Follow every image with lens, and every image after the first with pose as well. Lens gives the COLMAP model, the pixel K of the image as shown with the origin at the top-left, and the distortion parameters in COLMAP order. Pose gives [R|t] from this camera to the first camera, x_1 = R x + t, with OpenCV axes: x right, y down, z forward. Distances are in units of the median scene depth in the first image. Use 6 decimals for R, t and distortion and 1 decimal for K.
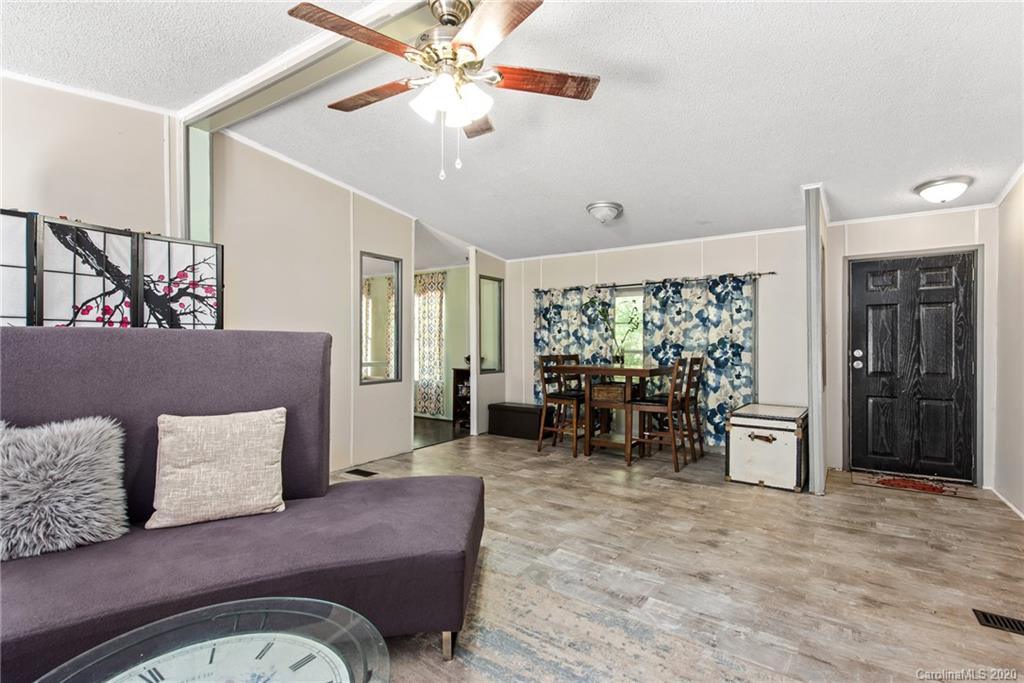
lens RADIAL K [[504.9, 0, 510.0], [0, 504.9, 342.8], [0, 0, 1]] dist [-0.002216, -0.000690]
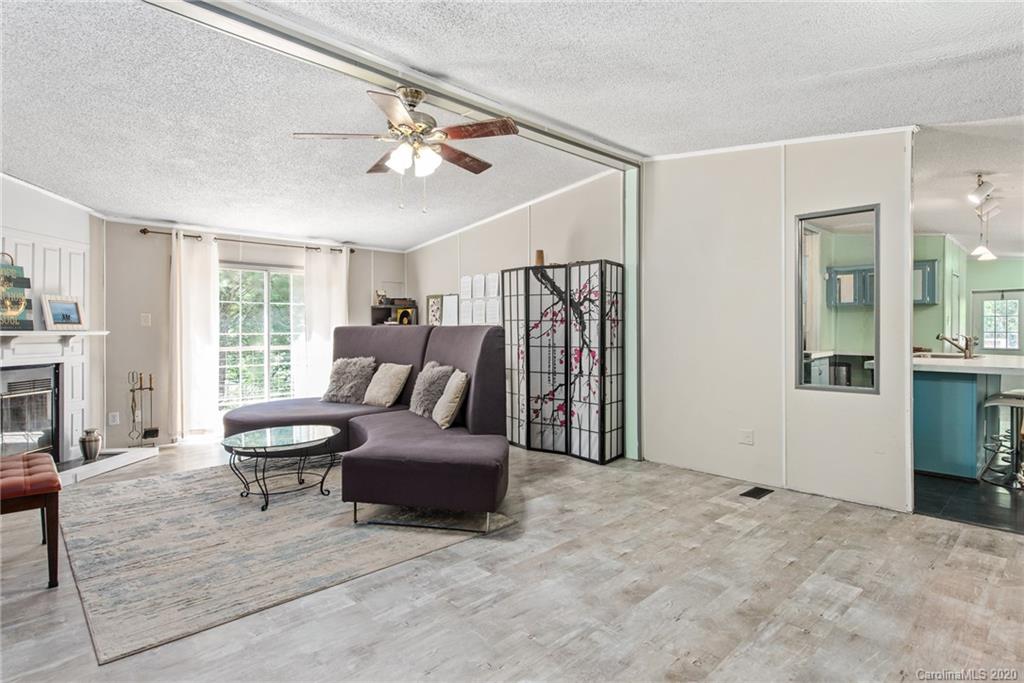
lens RADIAL K [[530.7, 0, 511.3], [0, 530.7, 331.4], [0, 0, 1]] dist [0.003931, -0.002549]
pose [[-0.204004, 0.003500, -0.978964, 0.941815], [-0.002120, 0.999990, 0.004017, -0.011175], [0.978968, 0.002895, -0.203994, 1.170043]]
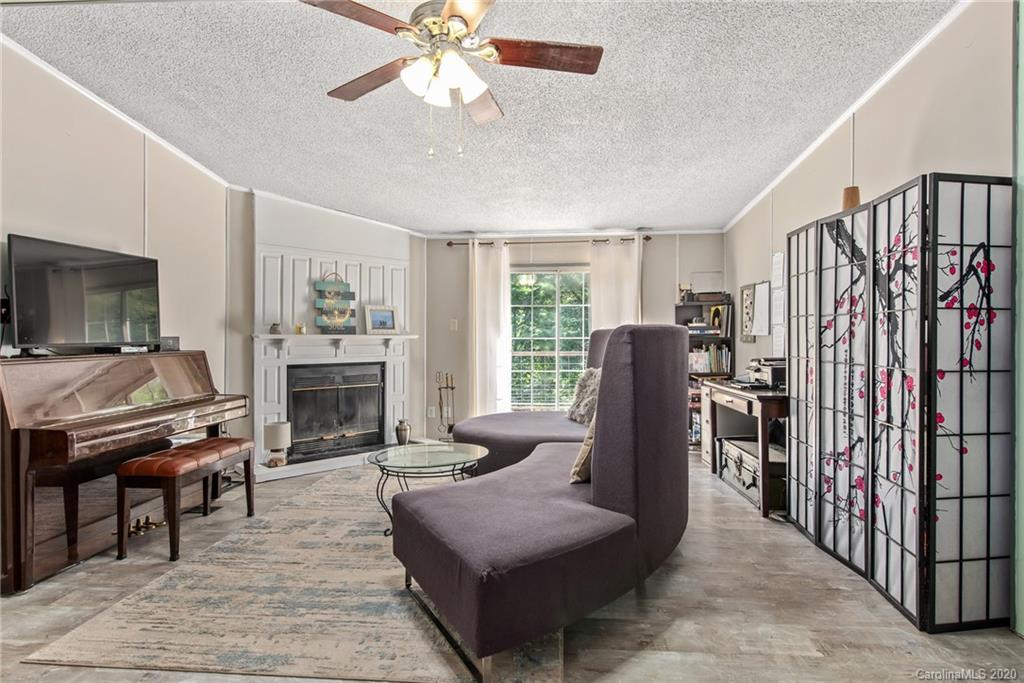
lens RADIAL K [[538.4, 0, 522.6], [0, 538.4, 339.2], [0, 0, 1]] dist [0.019276, -0.005585]
pose [[-0.857807, 0.004595, -0.513952, 0.185282], [-0.000158, 0.999958, 0.009204, -0.006015], [0.513972, 0.007976, -0.857770, 1.457314]]
